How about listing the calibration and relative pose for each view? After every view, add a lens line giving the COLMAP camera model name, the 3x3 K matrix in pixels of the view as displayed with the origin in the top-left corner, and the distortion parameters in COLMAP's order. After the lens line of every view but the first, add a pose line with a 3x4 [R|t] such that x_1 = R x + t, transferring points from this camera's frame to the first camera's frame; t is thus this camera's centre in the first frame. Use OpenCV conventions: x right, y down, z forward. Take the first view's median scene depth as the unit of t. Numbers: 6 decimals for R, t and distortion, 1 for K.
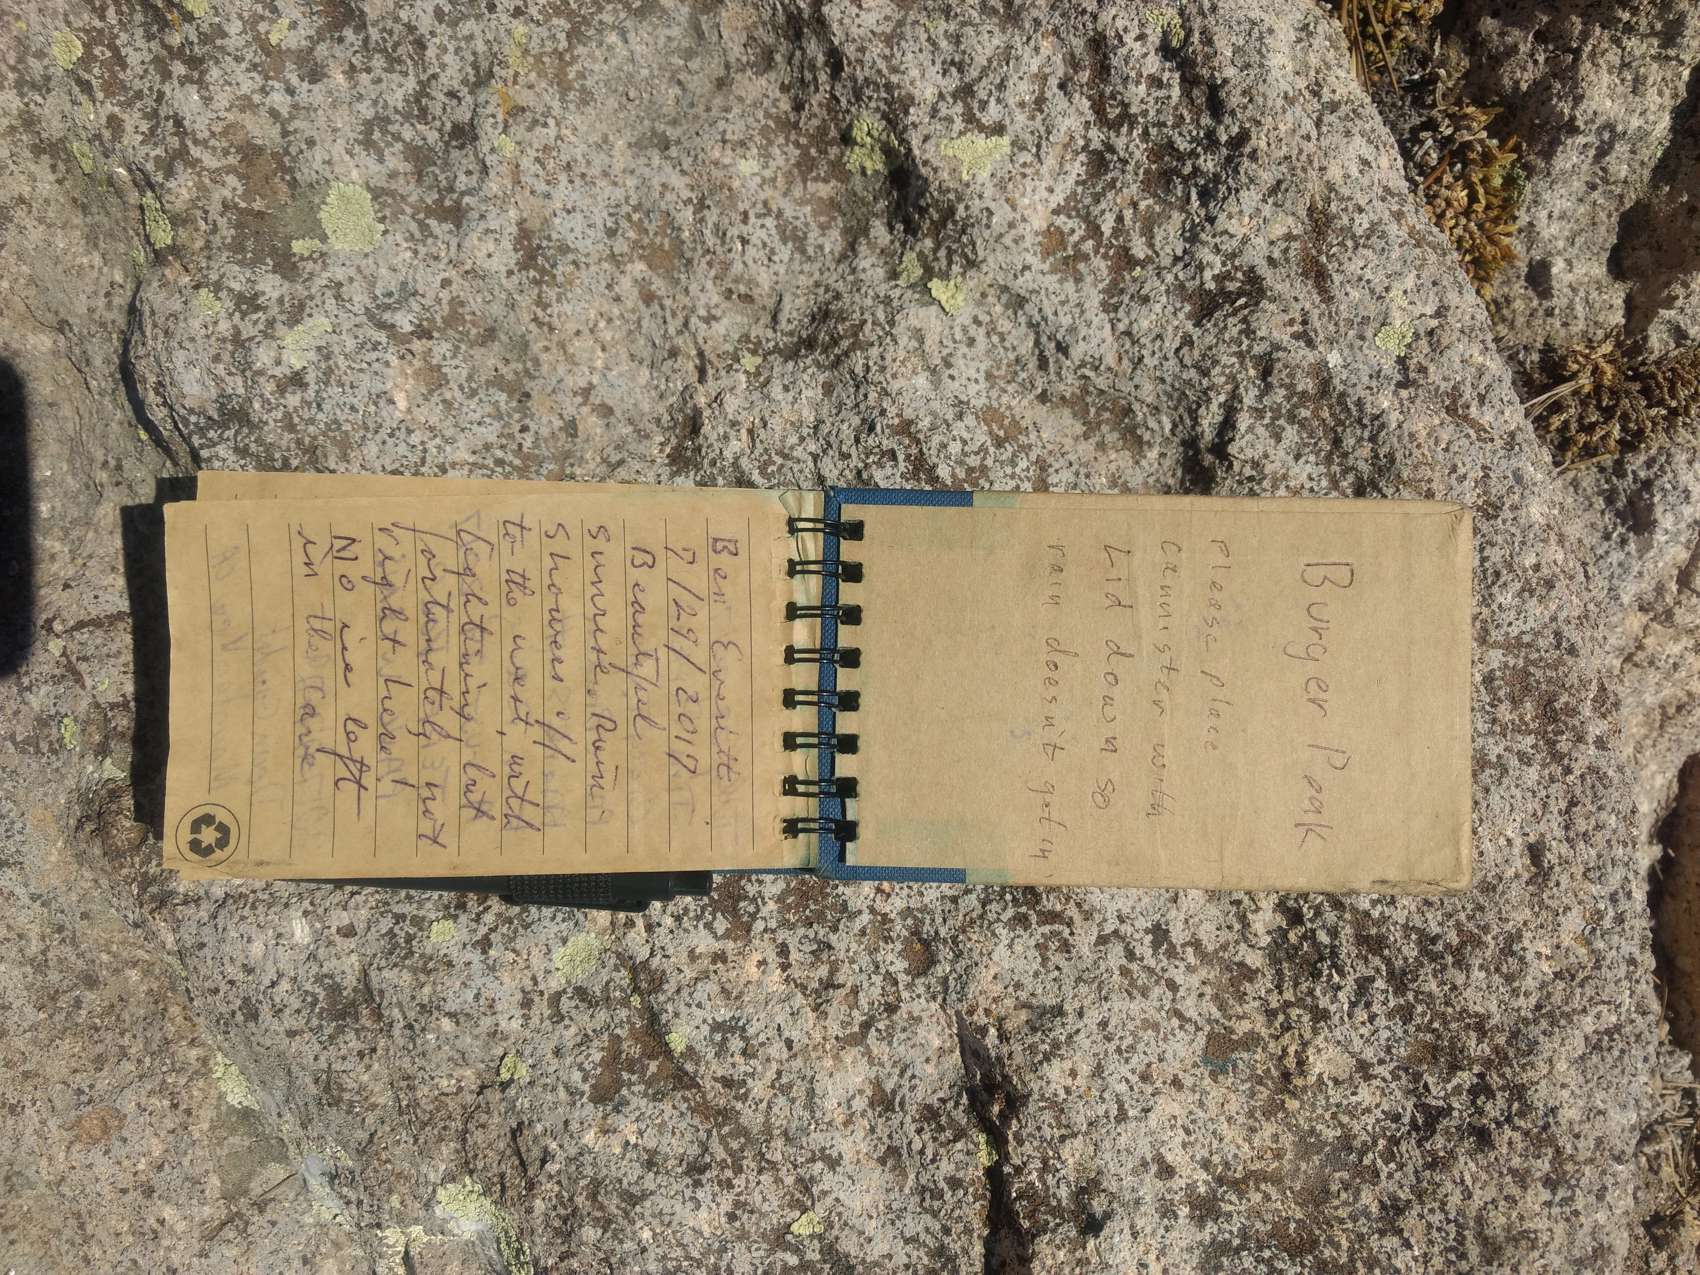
lens RADIAL K [[1335.0, 0, 848.5], [0, 1335.0, 630.0], [0, 0, 1]] dist [0.030774, 0.036967]
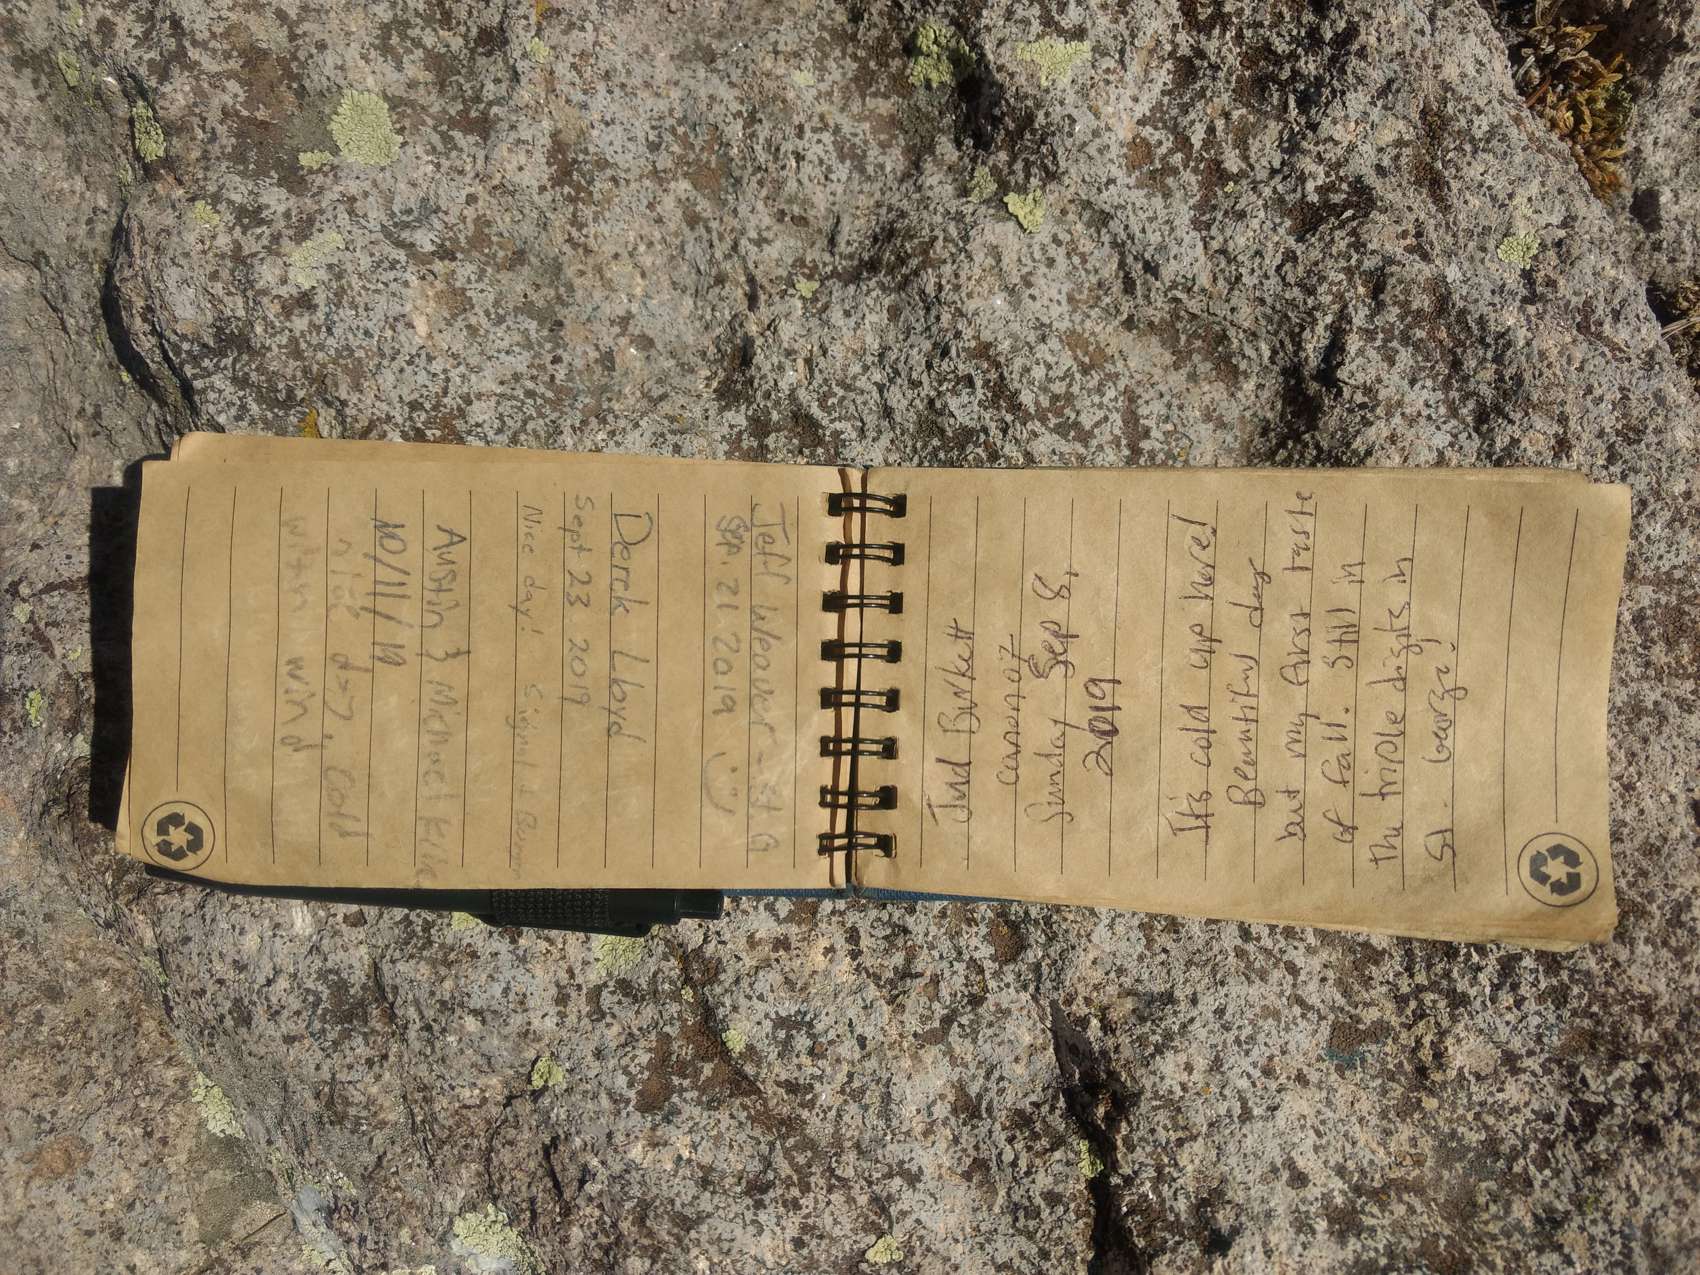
lens RADIAL K [[1306.1, 0, 839.5], [0, 1306.1, 642.4], [0, 0, 1]] dist [-0.003070, 0.093985]
pose [[0.999477, -0.005807, 0.031827, -0.084590], [0.007436, 0.998655, -0.051309, 0.090760], [-0.031486, 0.051519, 0.998176, 0.130234]]
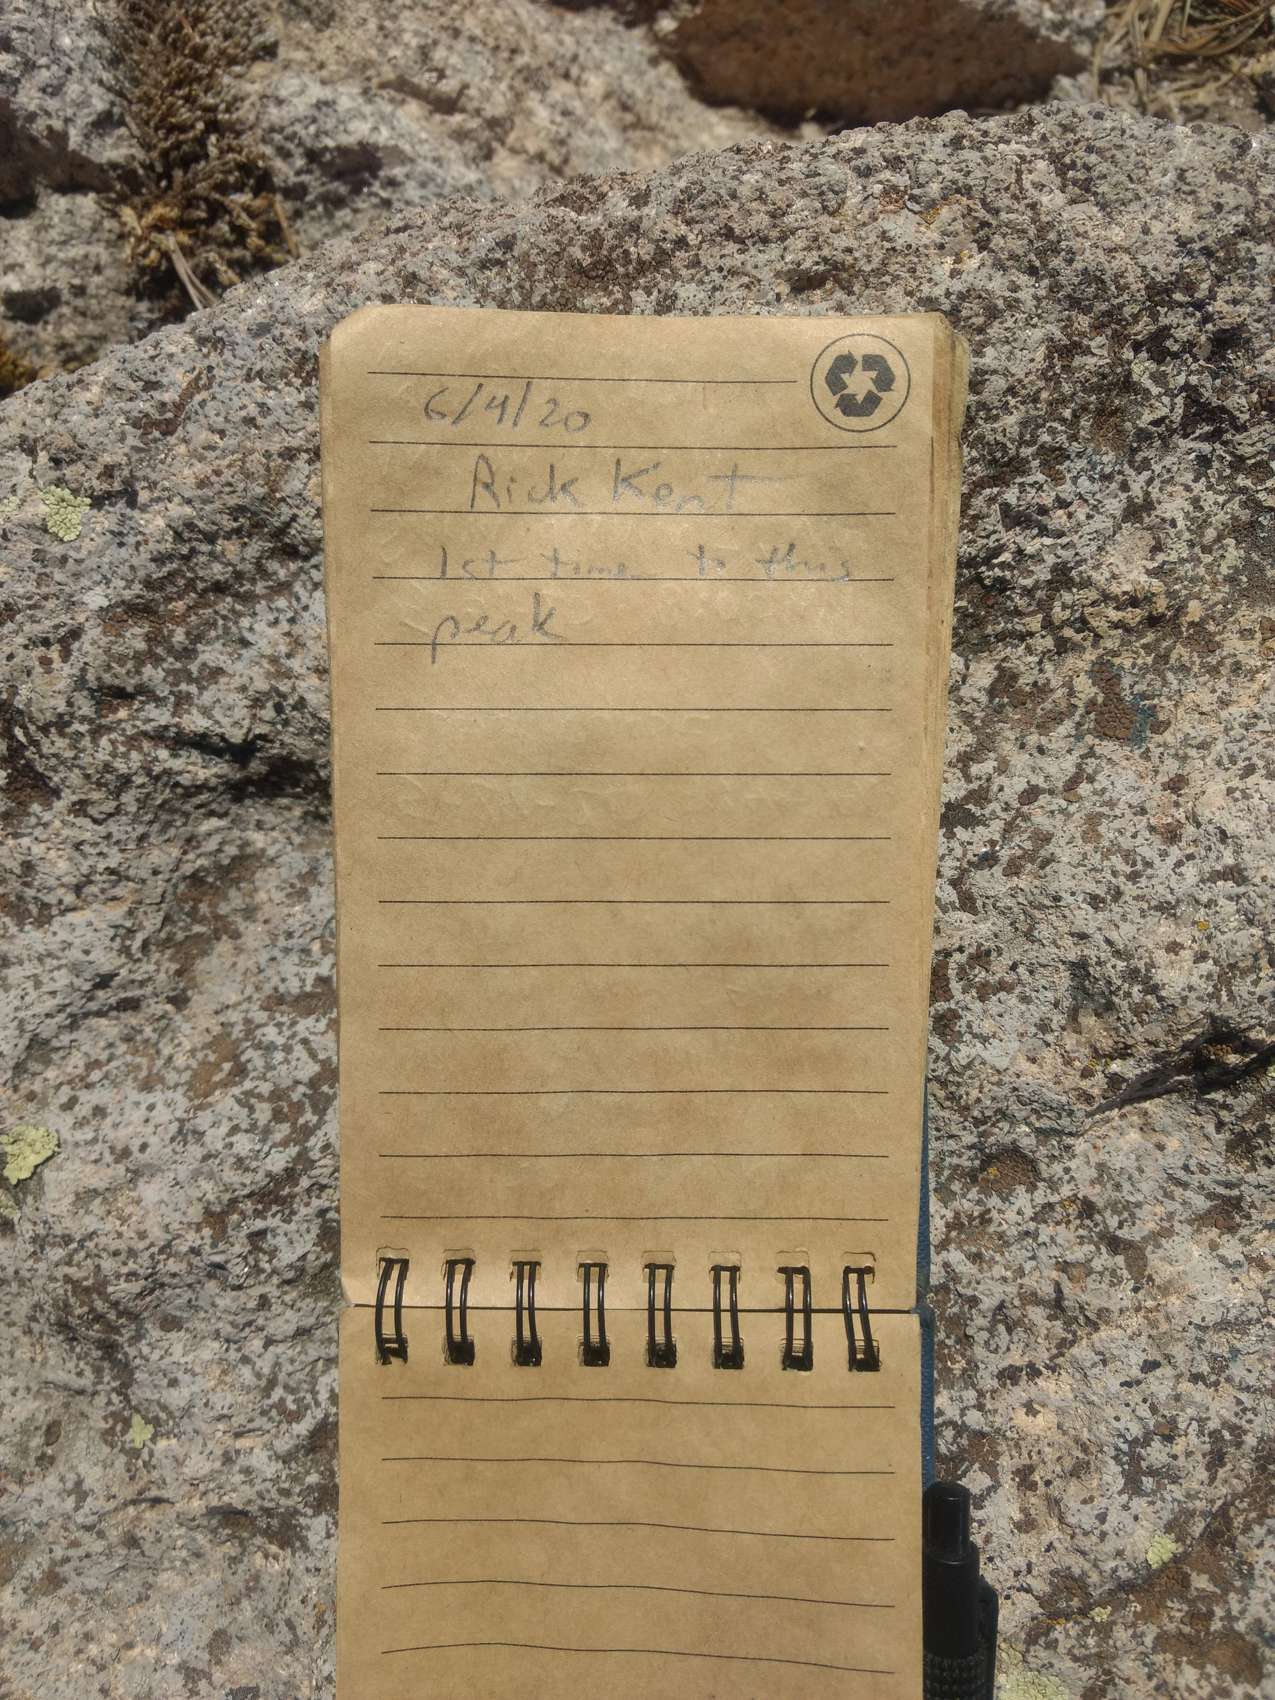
lens RADIAL K [[1305.5, 0, 637.5], [0, 1305.5, 850.0], [0, 0, 1]] dist [0.021806, 0.001537]
pose [[-0.037792, -0.998075, 0.049174, 0.187552], [0.999095, -0.038700, -0.017640, 0.078672], [0.019509, 0.048463, 0.998634, 0.340533]]
